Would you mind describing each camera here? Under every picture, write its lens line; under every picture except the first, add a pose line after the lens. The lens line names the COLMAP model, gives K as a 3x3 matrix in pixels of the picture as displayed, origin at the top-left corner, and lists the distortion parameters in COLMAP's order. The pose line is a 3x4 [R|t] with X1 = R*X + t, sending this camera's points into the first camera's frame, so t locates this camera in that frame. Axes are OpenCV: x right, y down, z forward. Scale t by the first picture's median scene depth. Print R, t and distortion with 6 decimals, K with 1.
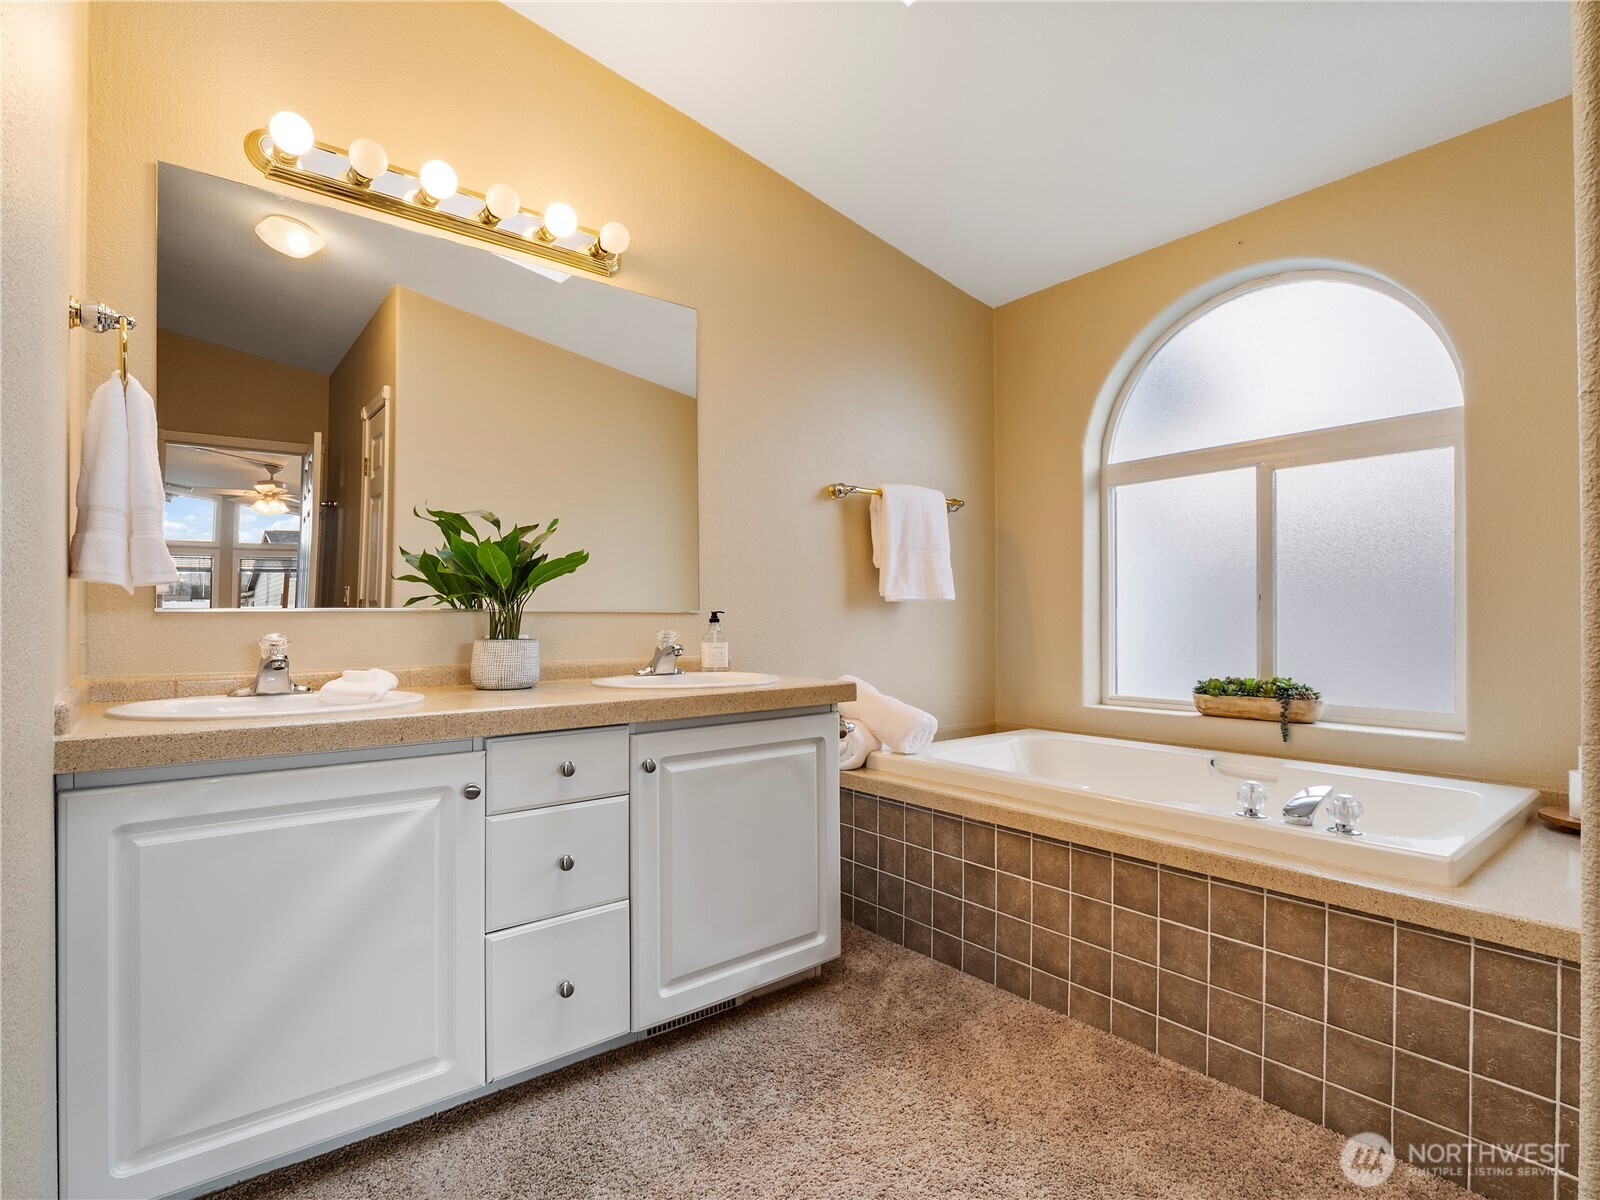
lens RADIAL K [[804.0, 0, 799.1], [0, 804.0, 611.4], [0, 0, 1]] dist [-0.009449, -0.001200]
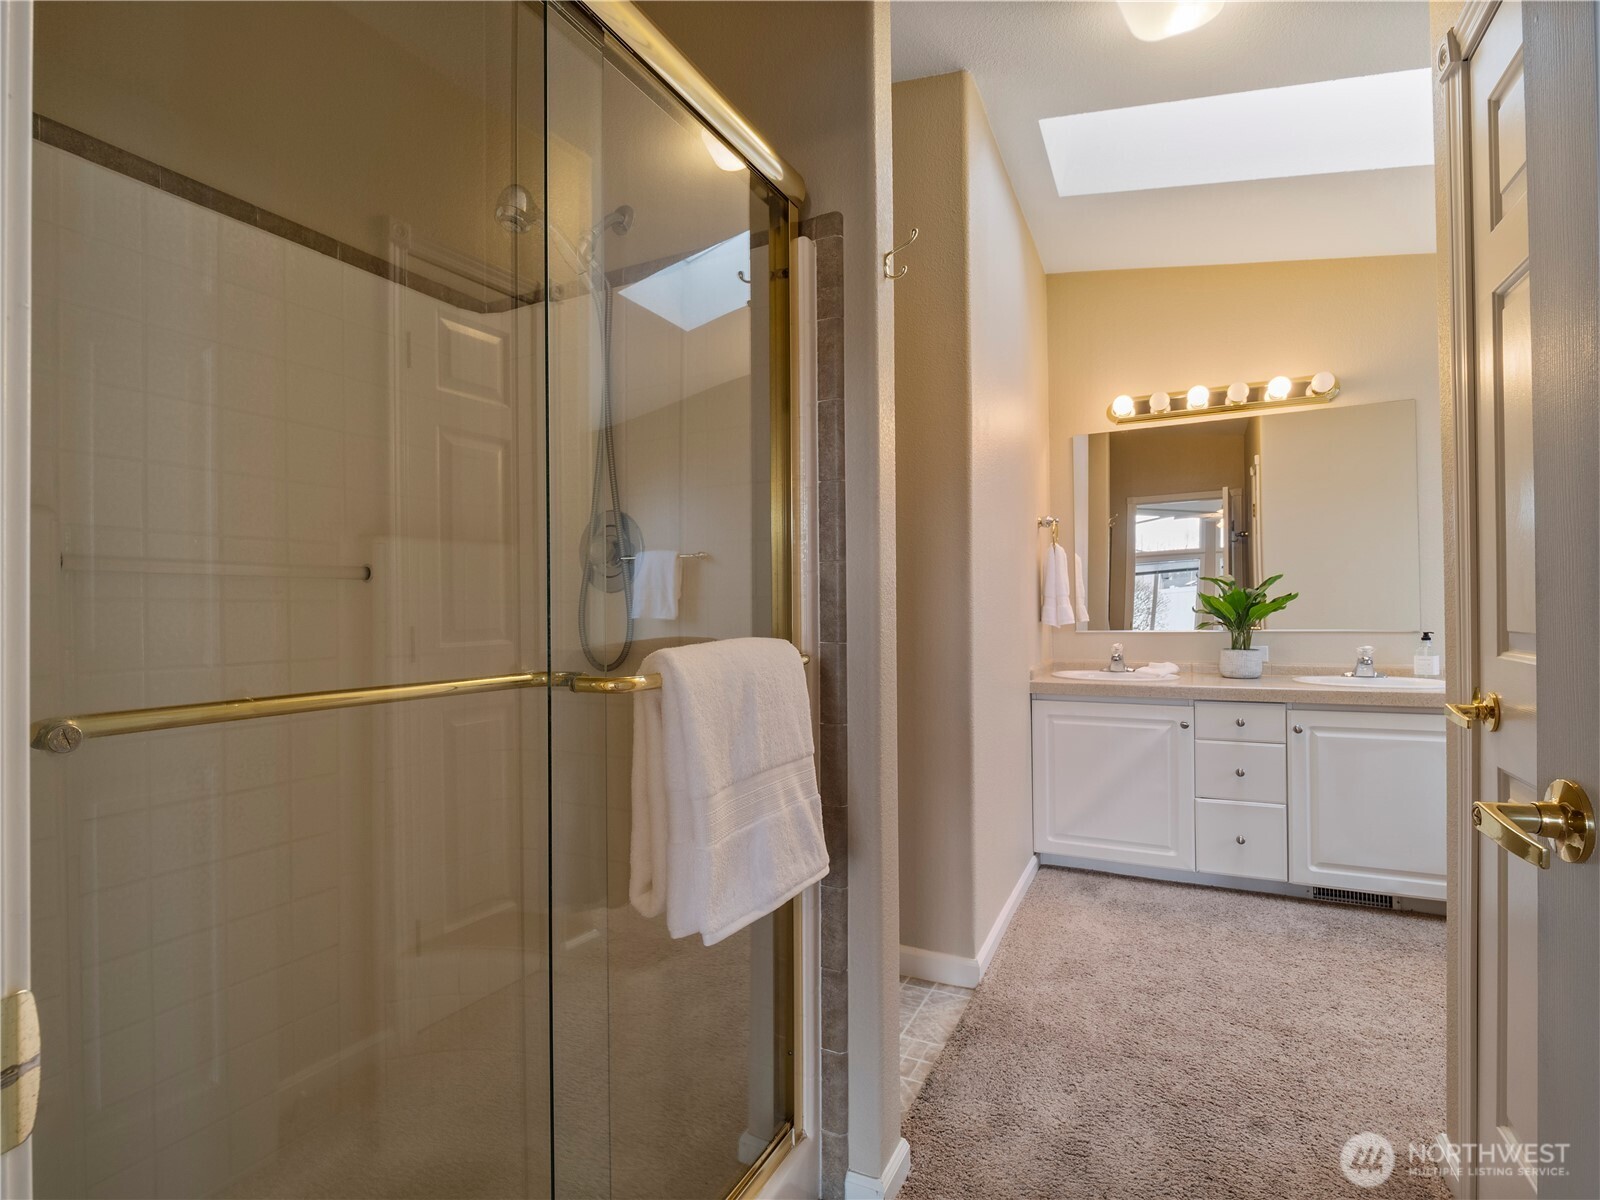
lens RADIAL K [[788.1, 0, 794.0], [0, 788.1, 614.4], [0, 0, 1]] dist [-0.015184, -0.000902]
pose [[0.408158, 0.003745, -0.912903, 0.671701], [0.020730, 0.999696, 0.013369, -0.070826], [0.912676, -0.024381, 0.407956, -0.482239]]
